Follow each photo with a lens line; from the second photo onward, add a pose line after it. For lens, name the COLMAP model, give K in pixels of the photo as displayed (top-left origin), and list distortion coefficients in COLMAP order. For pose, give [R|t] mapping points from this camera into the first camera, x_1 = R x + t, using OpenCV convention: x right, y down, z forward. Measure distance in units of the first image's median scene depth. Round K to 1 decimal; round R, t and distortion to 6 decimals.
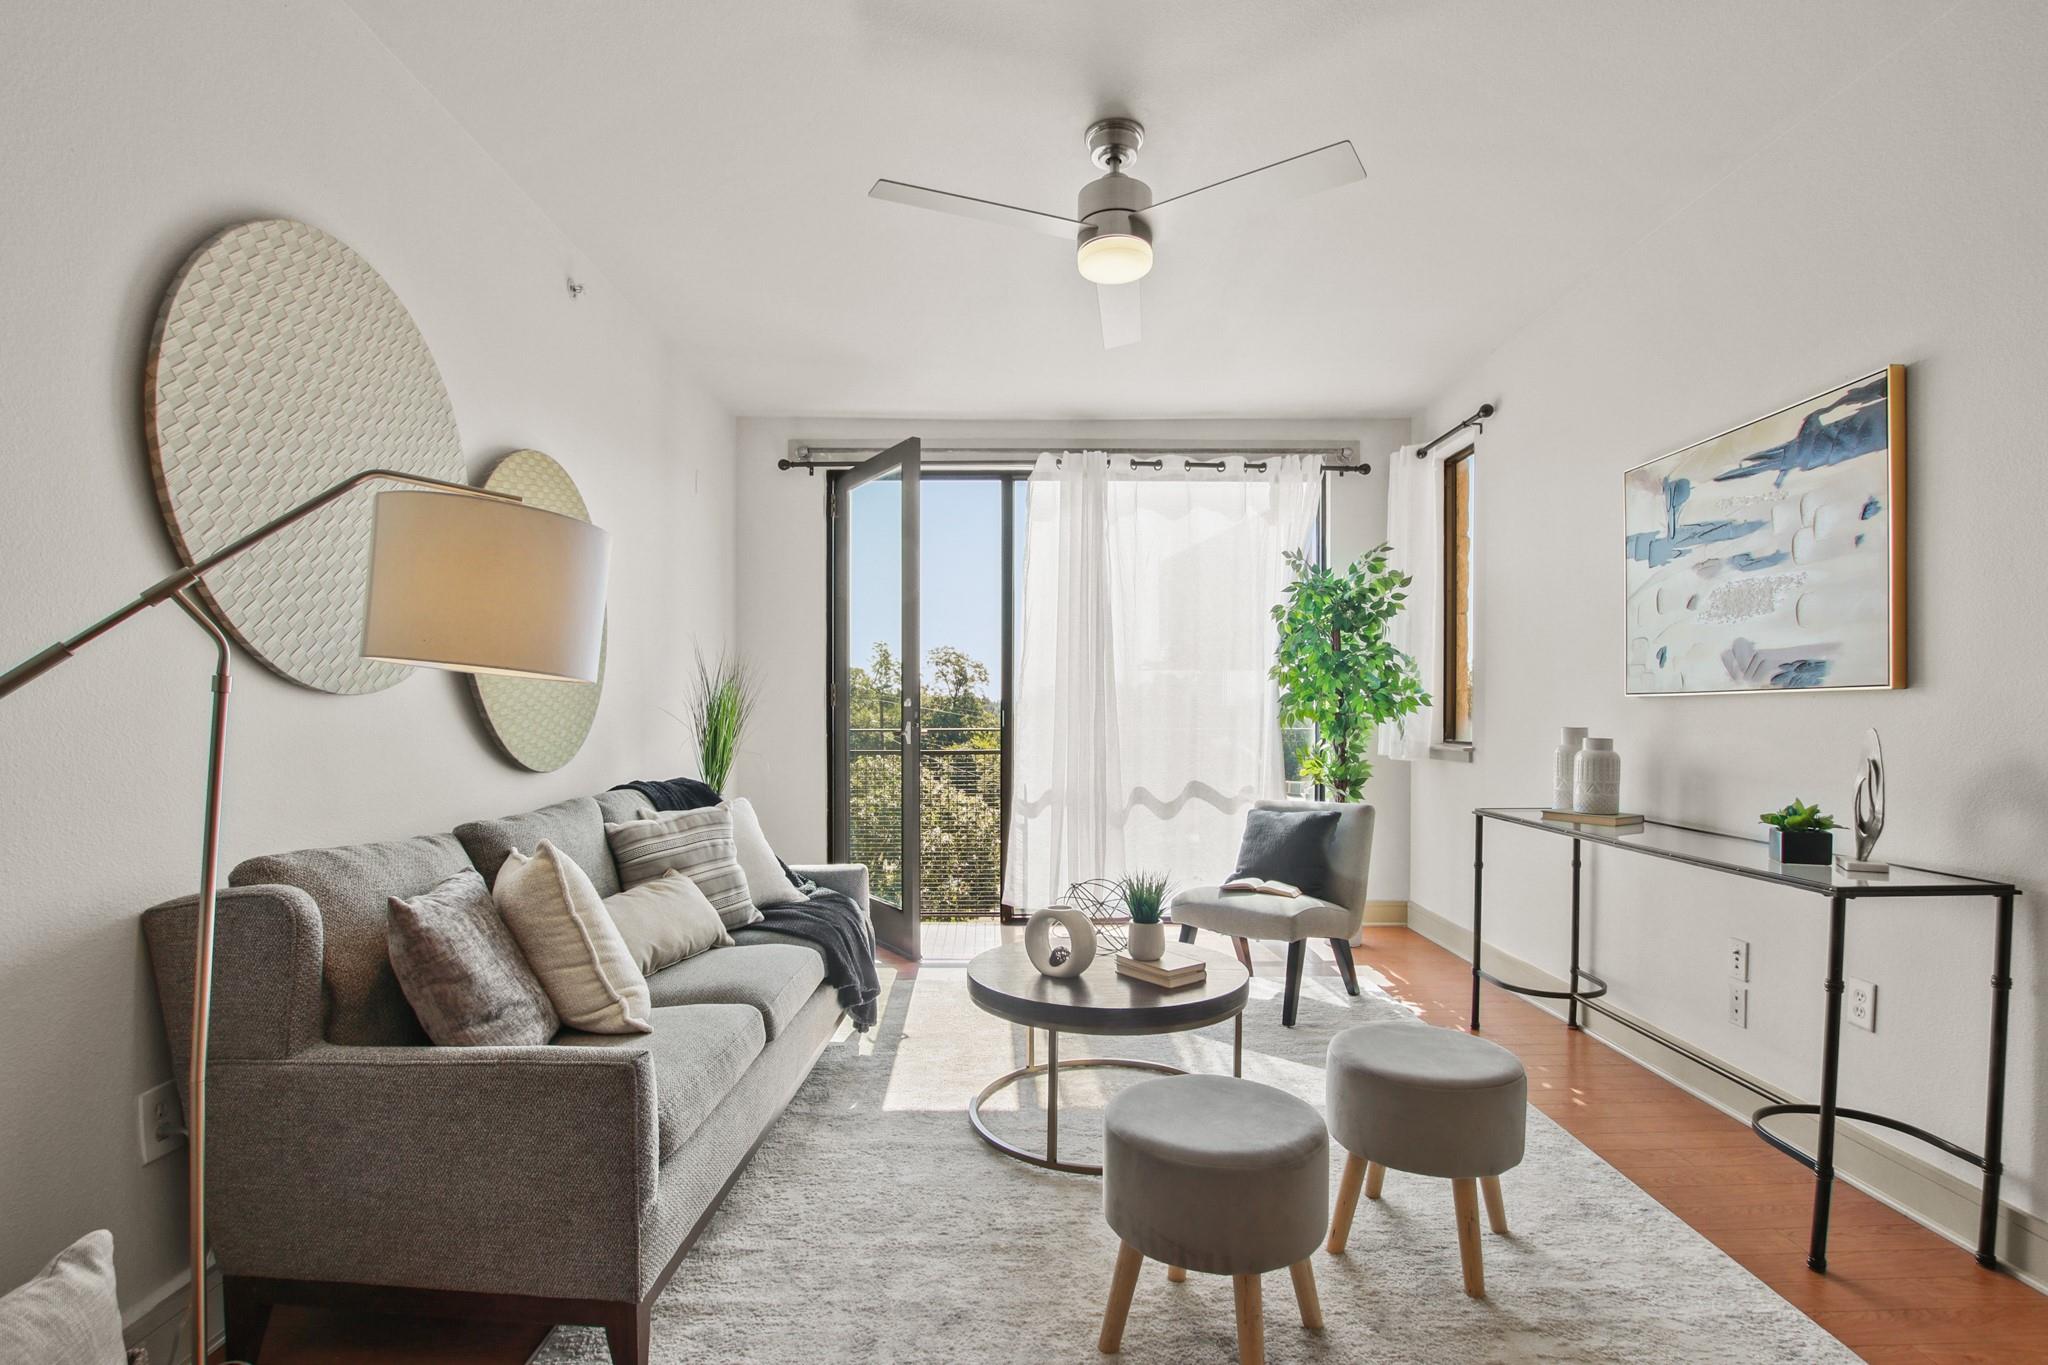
lens RADIAL K [[985.2, 0, 1030.2], [0, 985.2, 731.3], [0, 0, 1]] dist [-0.030958, 0.000026]
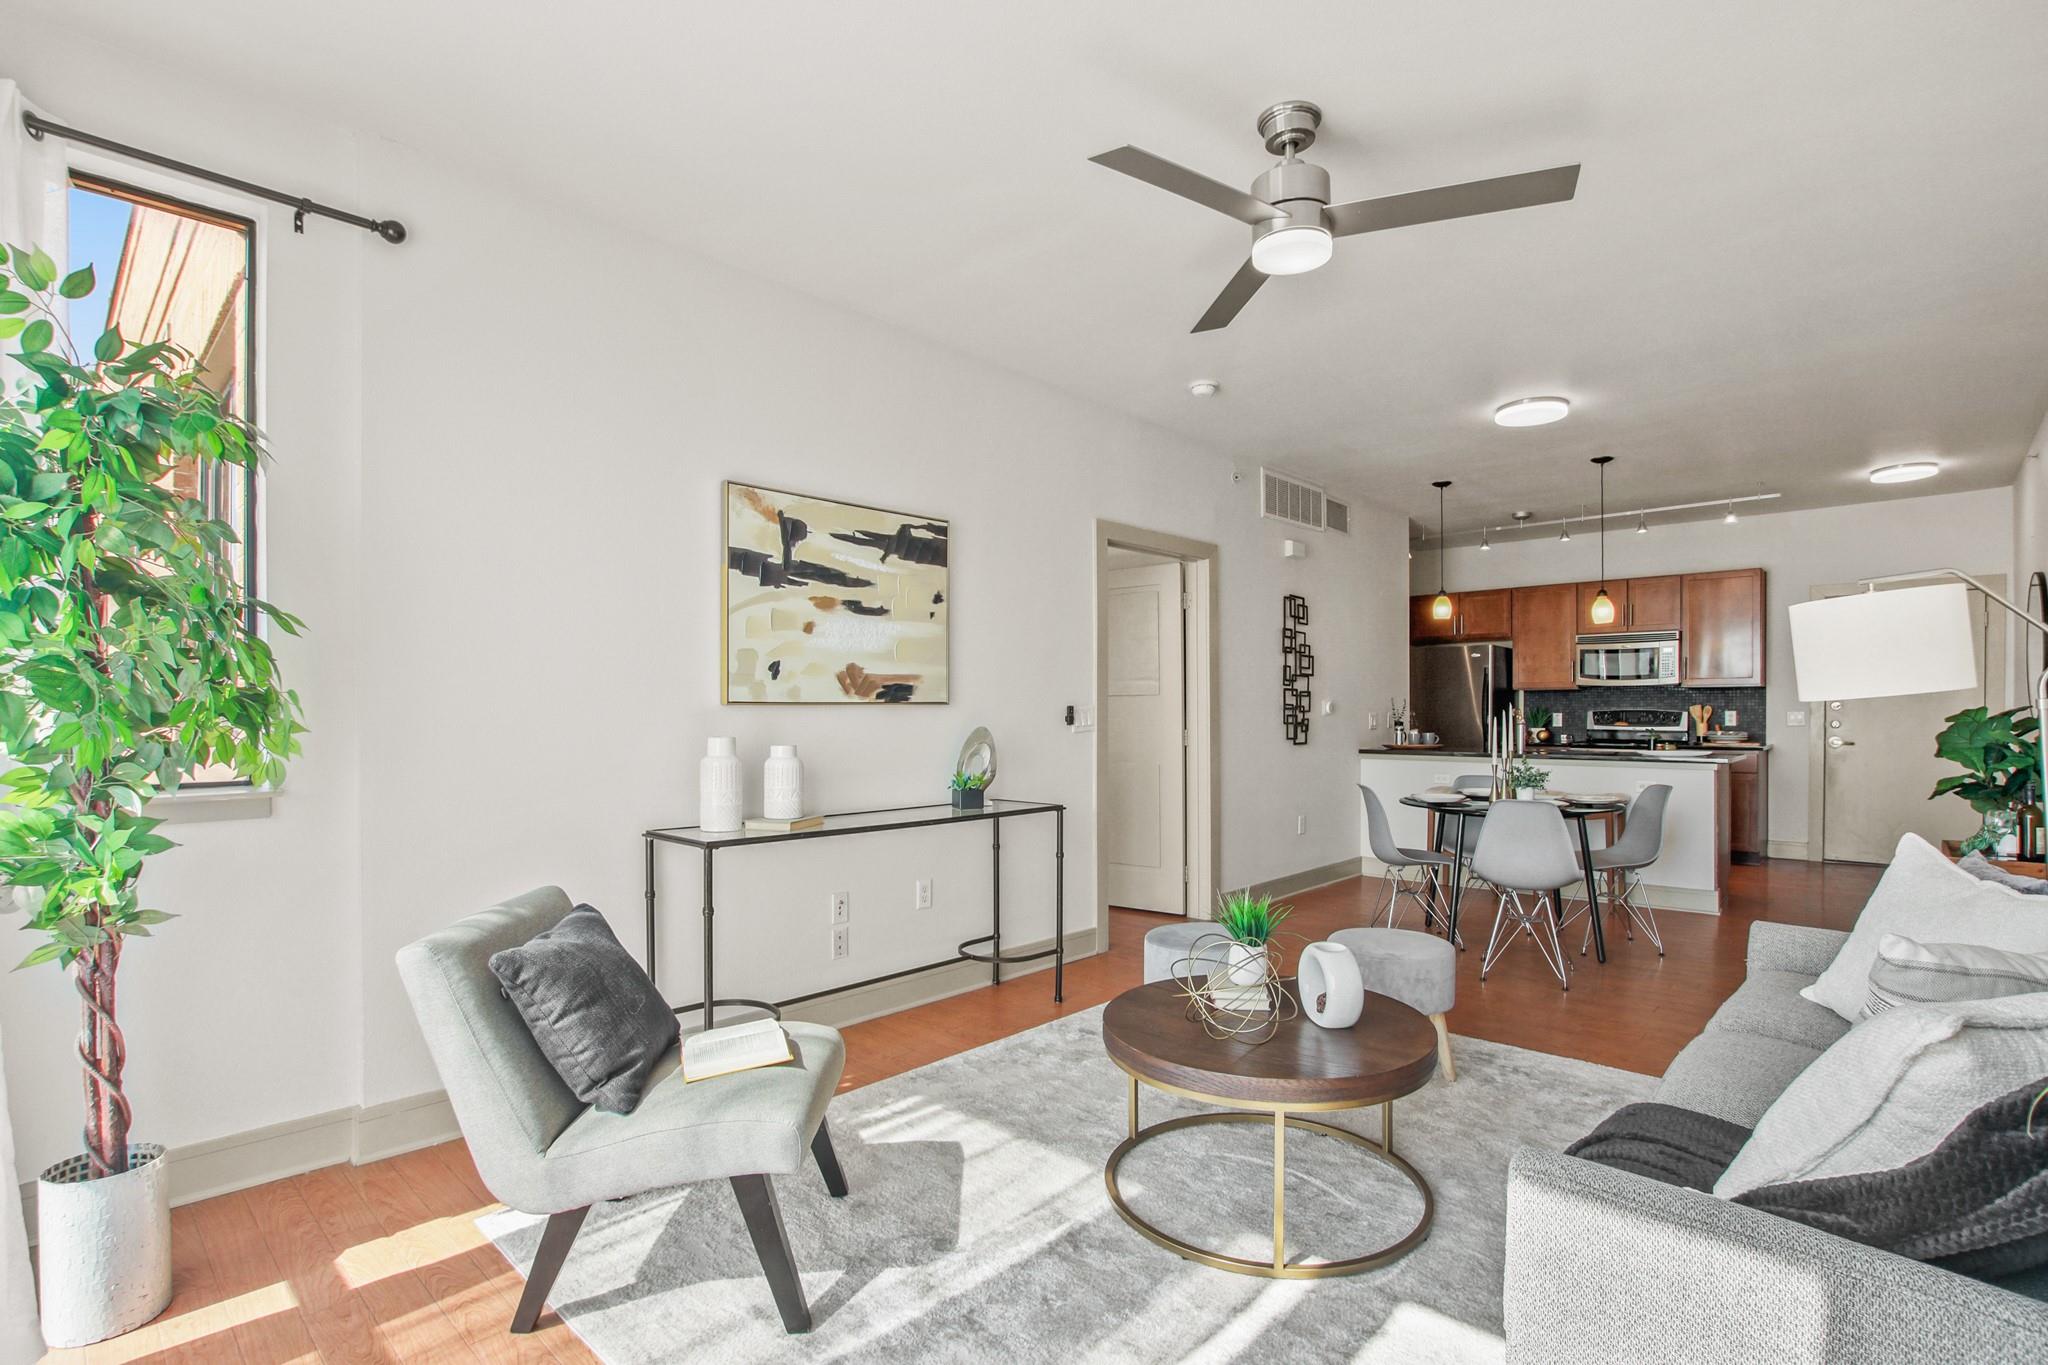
lens RADIAL K [[1017.3, 0, 1017.3], [0, 1017.3, 712.9], [0, 0, 1]] dist [-0.022800, 0.000492]
pose [[-0.731548, -0.000972, 0.681789, -0.284182], [0.015964, 0.999700, 0.018554, -0.037132], [-0.681603, 0.024457, -0.731314, 1.378303]]
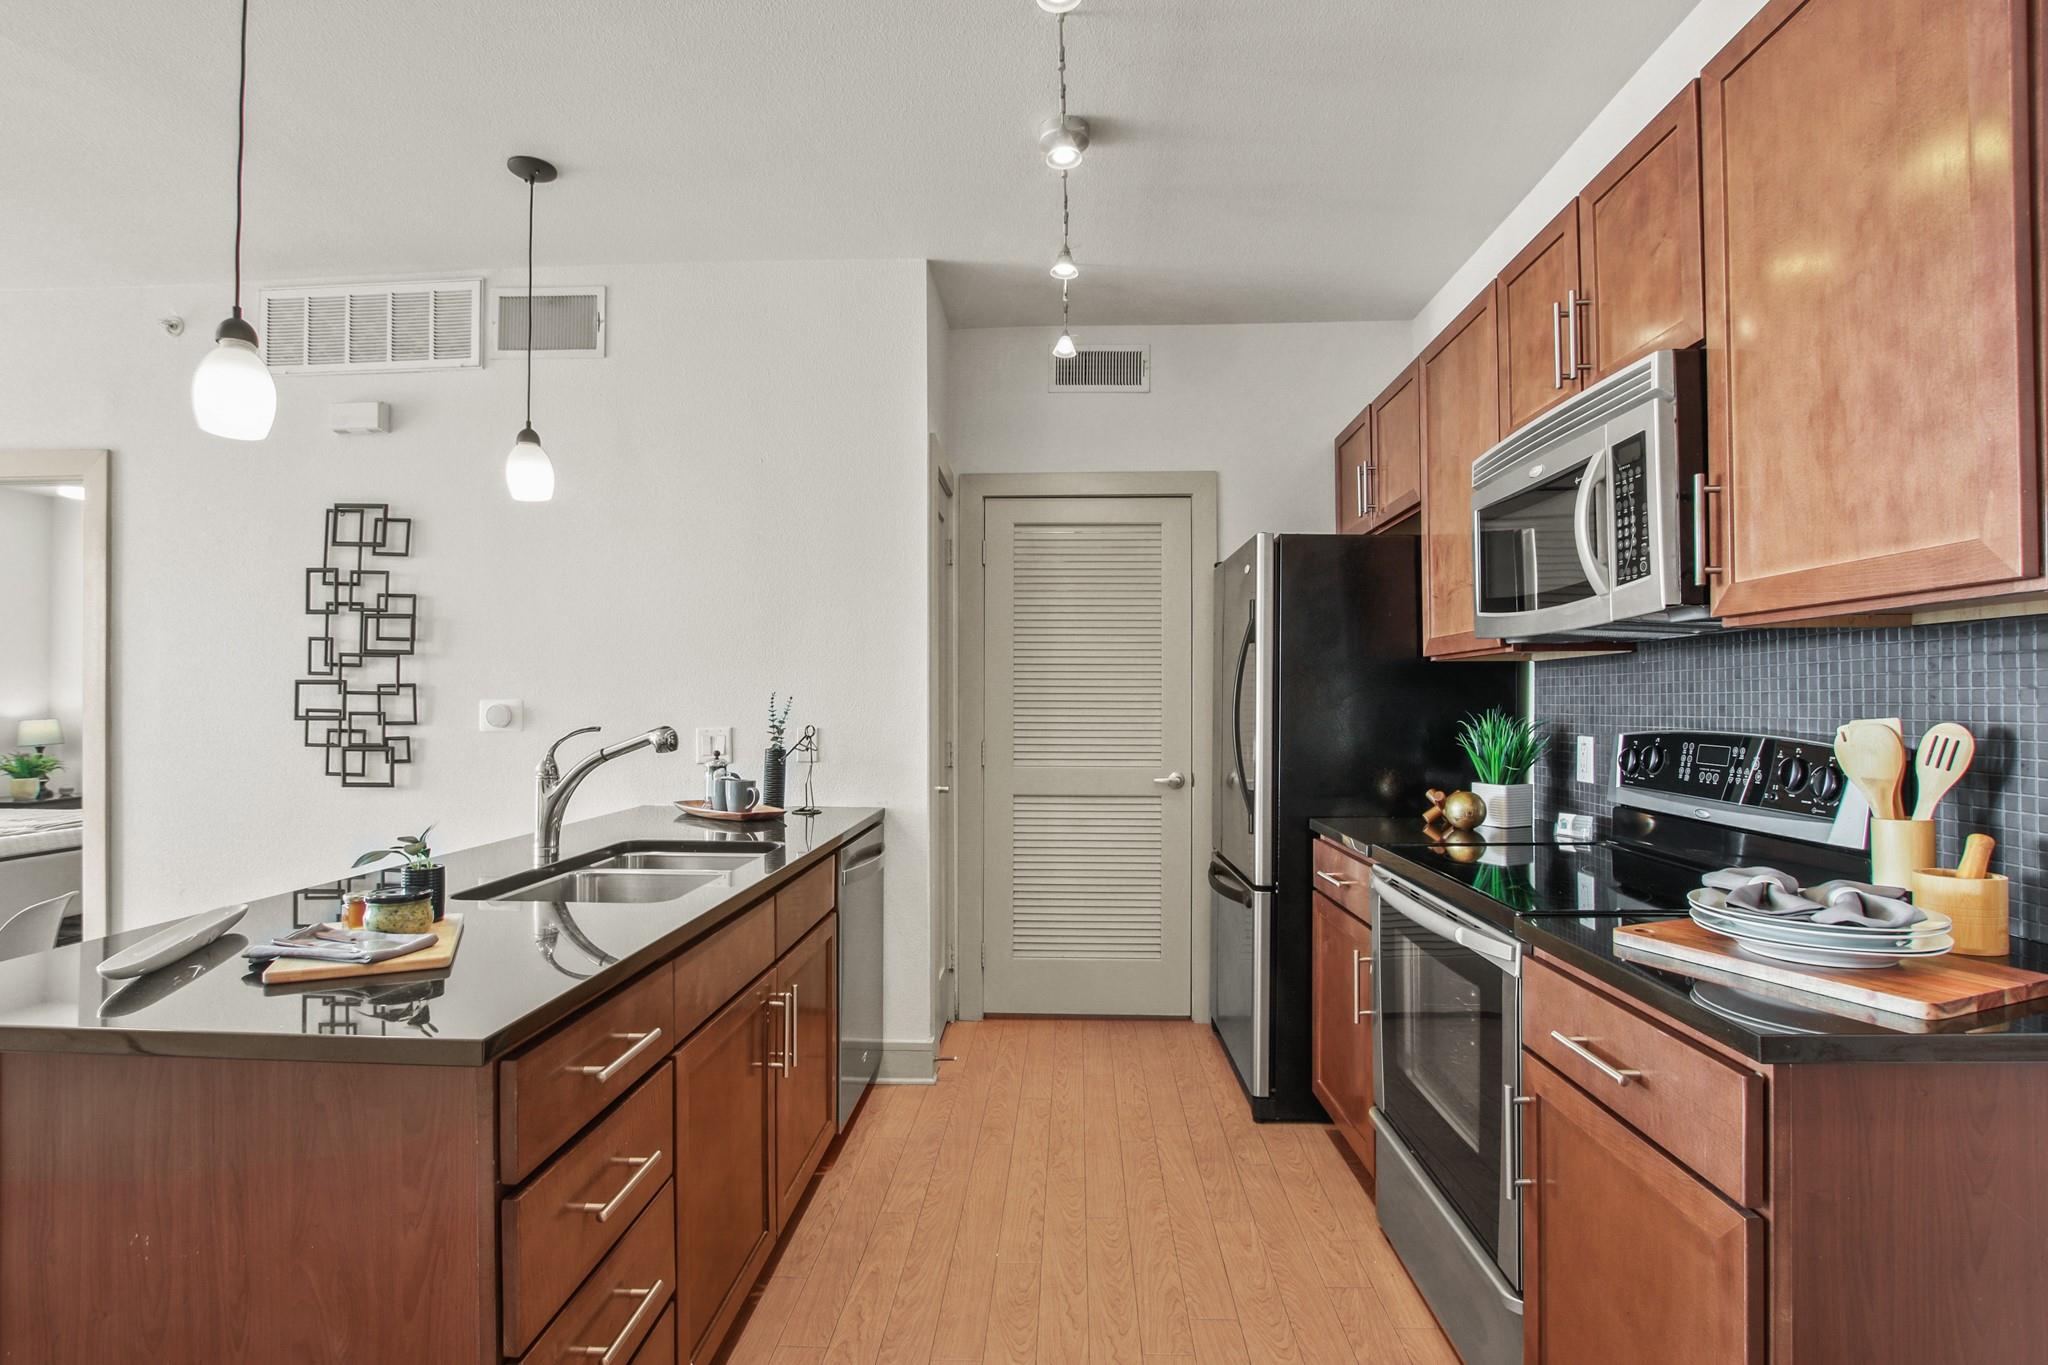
lens RADIAL K [[972.3, 0, 1030.4], [0, 972.3, 691.9], [0, 0, 1]] dist [-0.024555, 0.000233]
pose [[0.058083, 0.010495, 0.998257, -0.275621], [0.022868, 0.999668, -0.011841, -0.003799], [-0.998050, 0.023516, 0.057824, -0.872155]]
